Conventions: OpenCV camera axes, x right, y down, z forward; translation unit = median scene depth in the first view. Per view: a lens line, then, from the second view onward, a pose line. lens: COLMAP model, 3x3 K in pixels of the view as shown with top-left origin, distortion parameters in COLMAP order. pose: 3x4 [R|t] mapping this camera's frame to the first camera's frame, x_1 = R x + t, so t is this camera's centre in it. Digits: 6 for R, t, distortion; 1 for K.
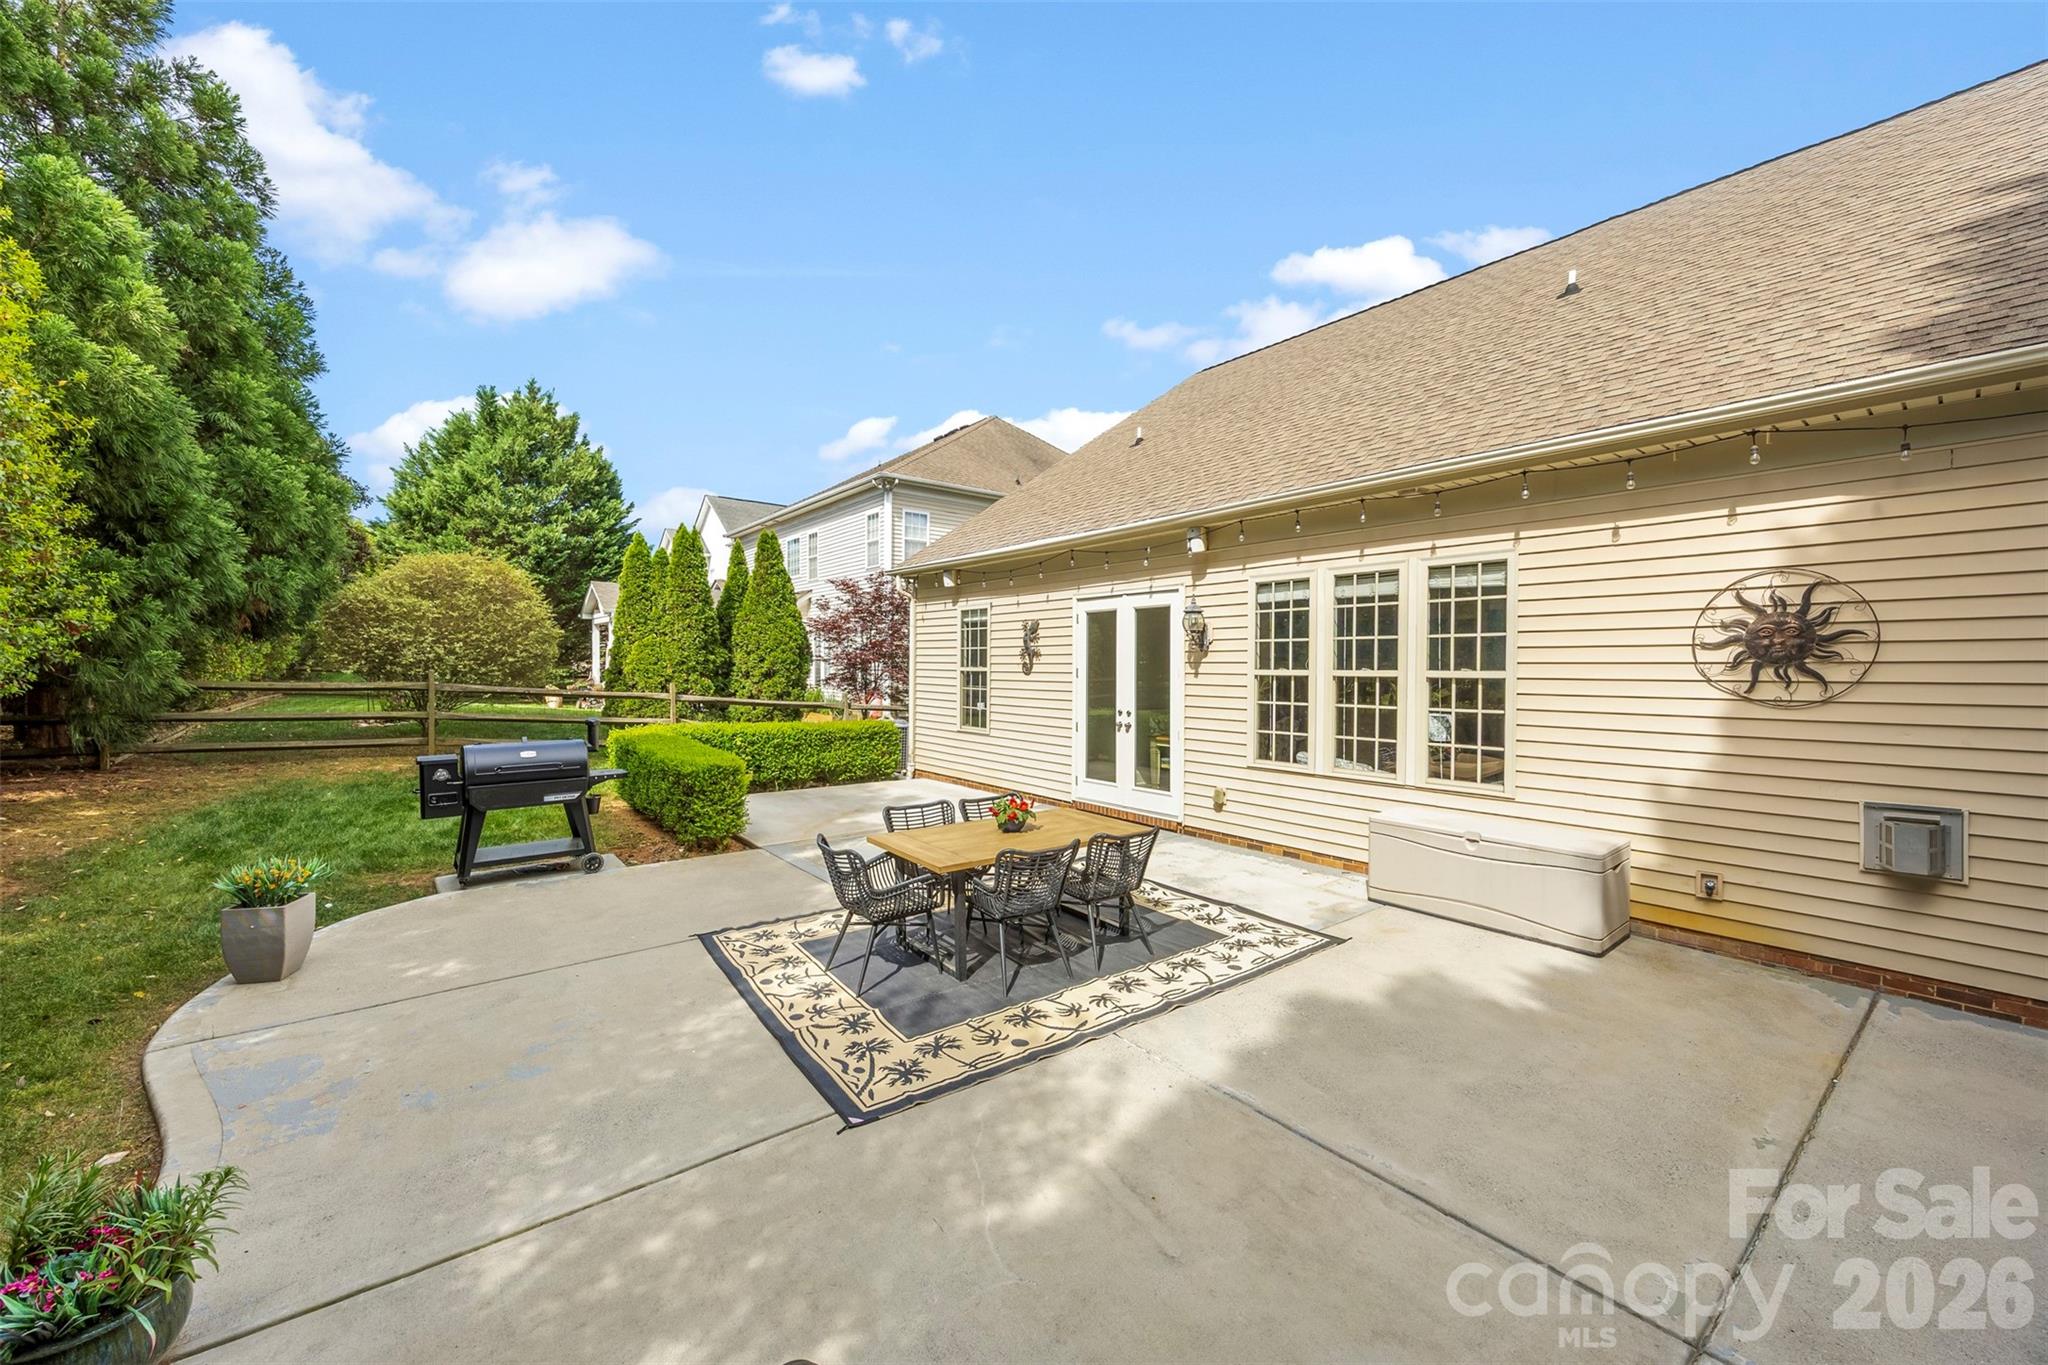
lens RADIAL K [[792.4, 0, 1046.1], [0, 792.4, 665.9], [0, 0, 1]] dist [-0.000936, 0.000314]
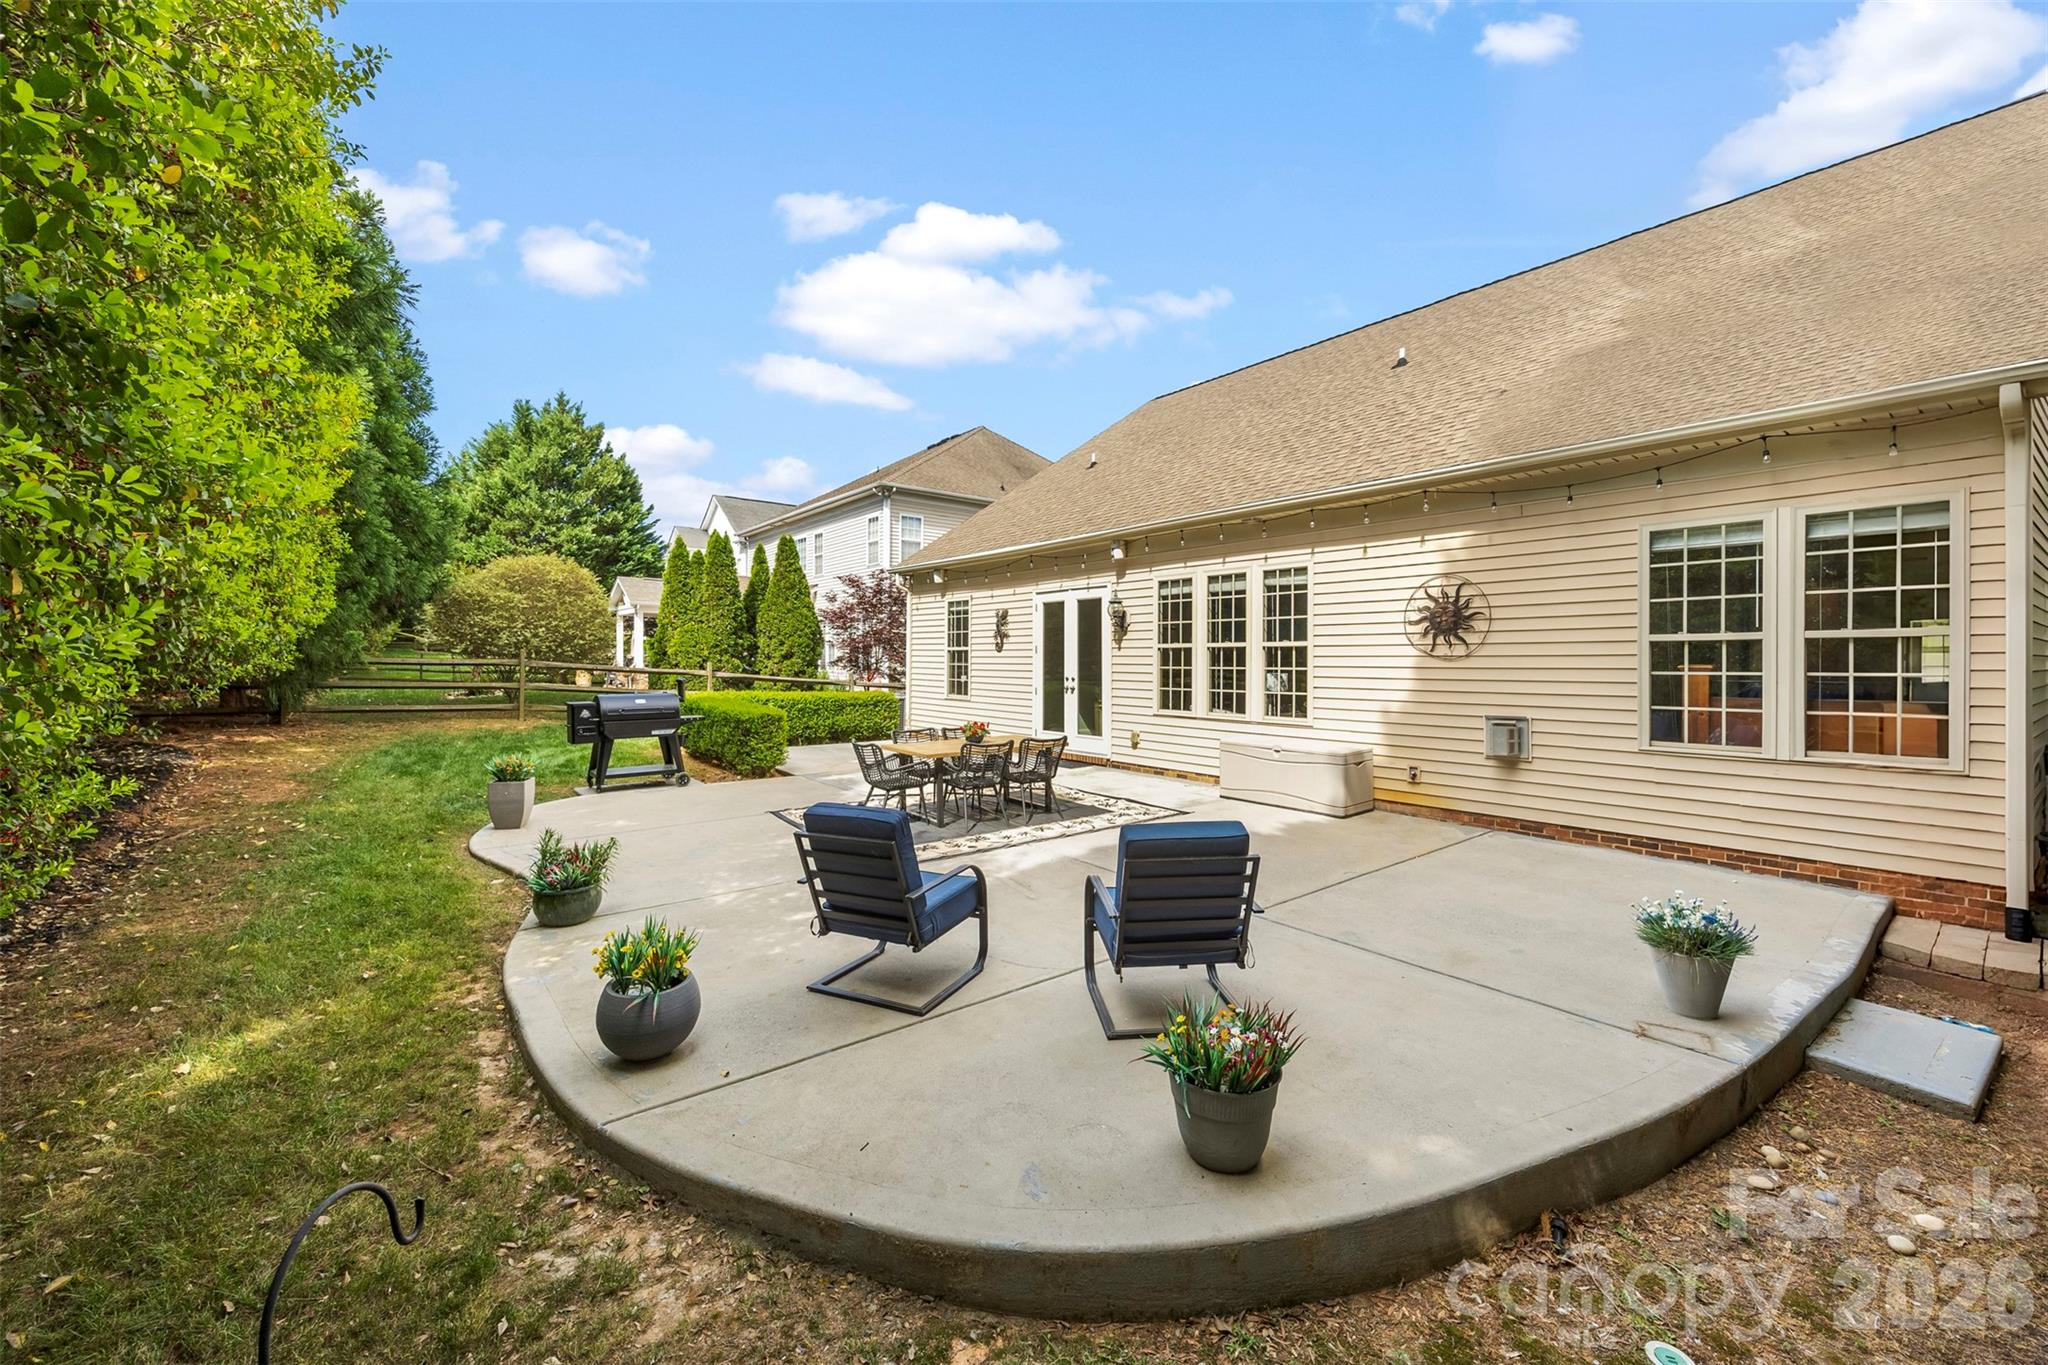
lens RADIAL K [[792.4, 0, 1049.9], [0, 792.4, 653.0], [0, 0, 1]] dist [-0.000936, 0.000314]
pose [[0.999932, -0.000757, 0.011664, 0.060171], [0.000844, 0.999972, -0.007499, 0.031200], [-0.011658, 0.007508, 0.999904, -0.384701]]
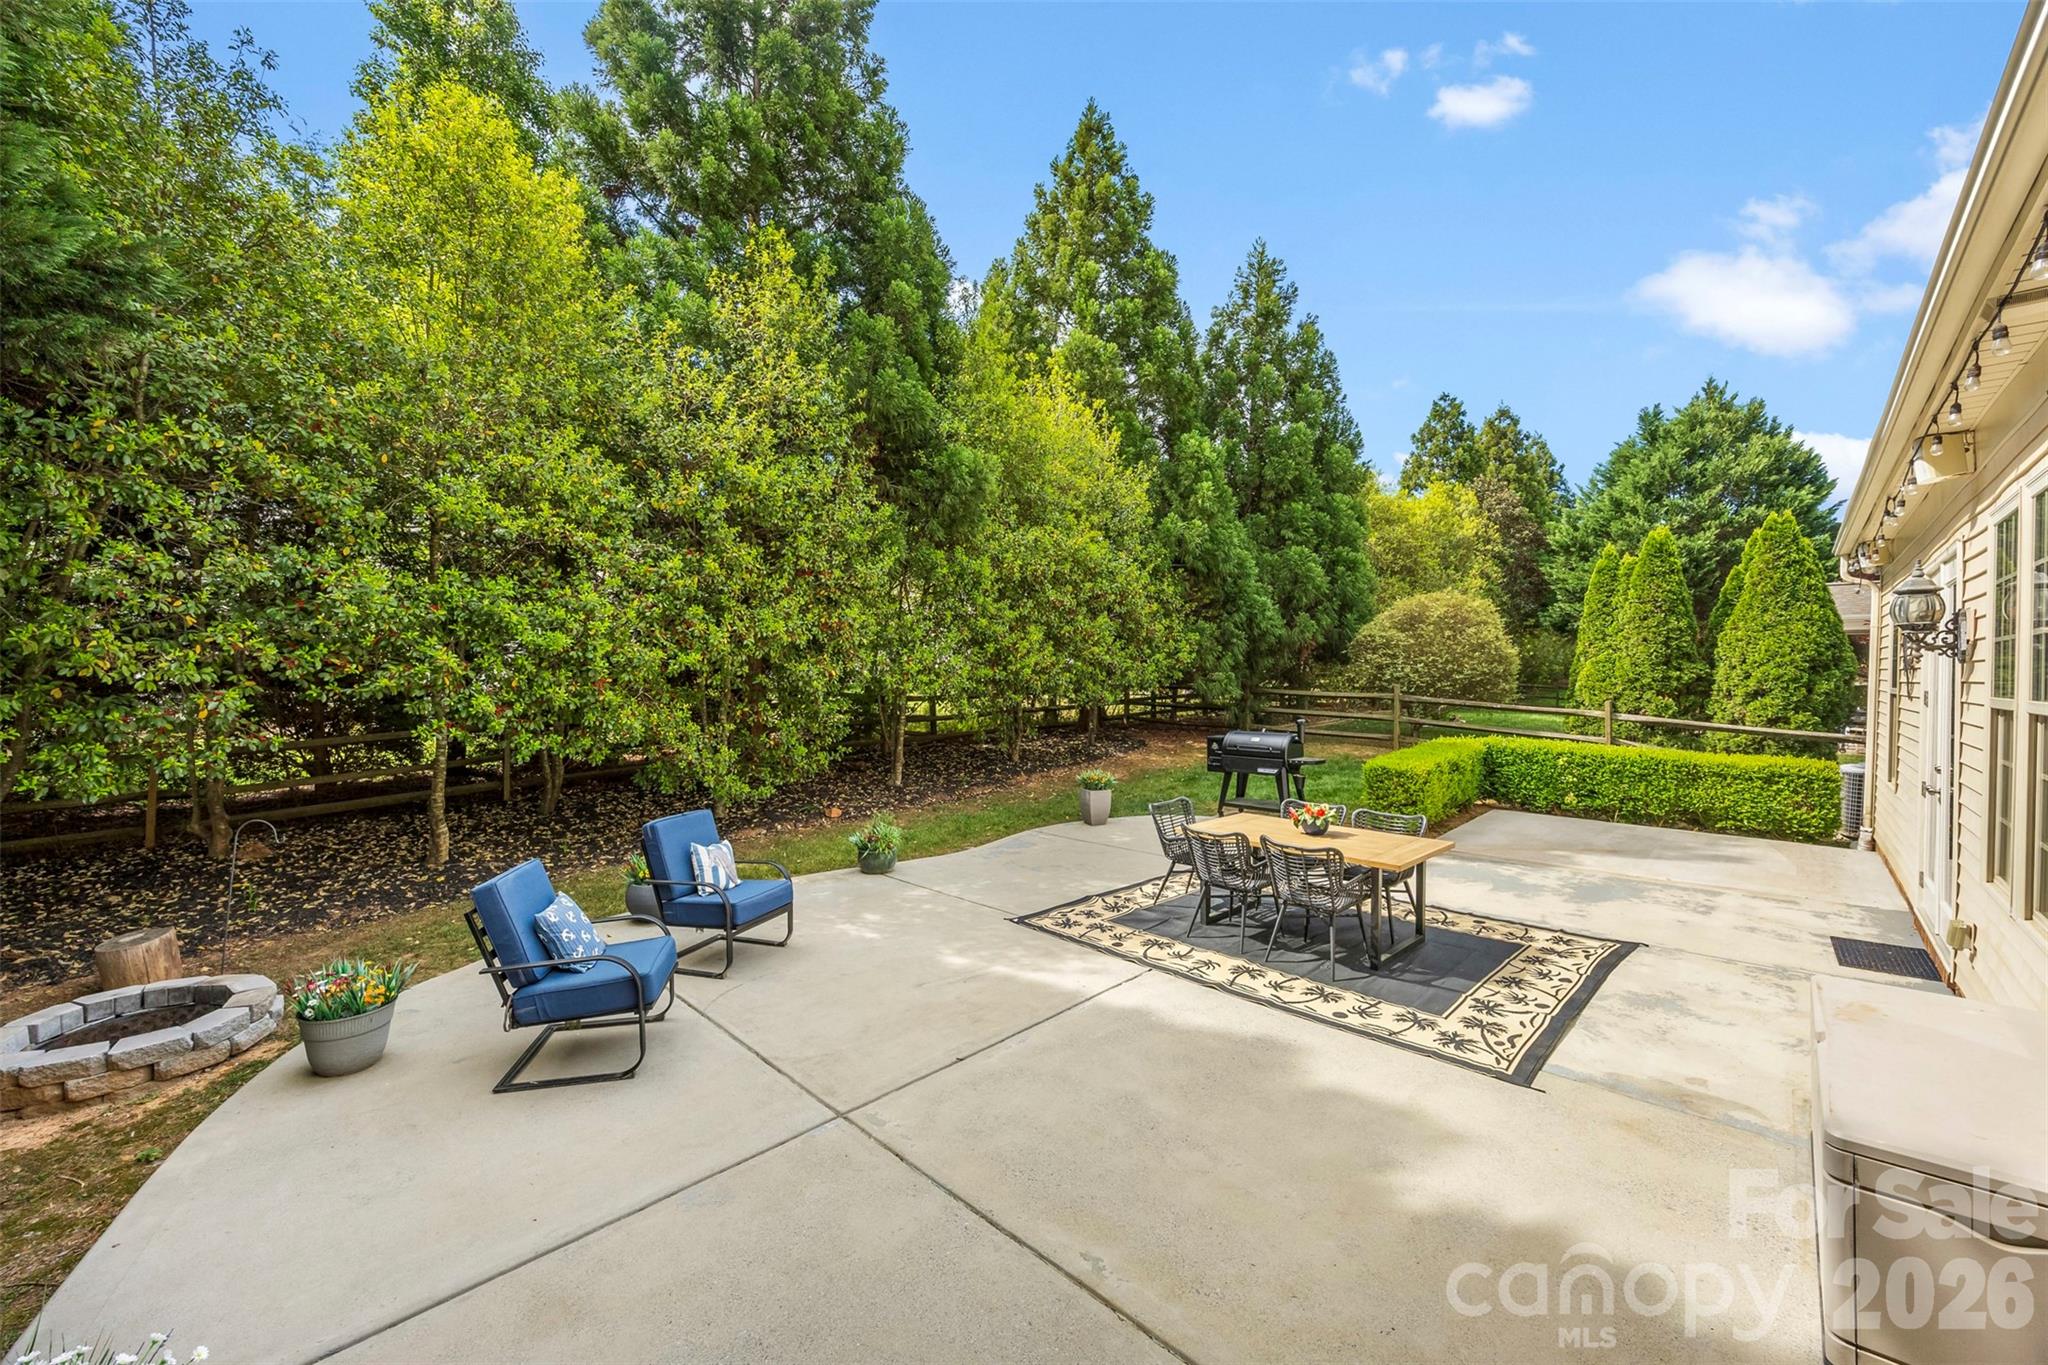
lens RADIAL K [[792.4, 0, 1032.1], [0, 792.4, 679.7], [0, 0, 1]] dist [-0.000936, 0.000314]
pose [[0.119875, 0.000648, -0.992789, 0.700671], [-0.004943, 0.999988, 0.000056, -0.000799], [0.992777, 0.004900, 0.119877, 0.345432]]
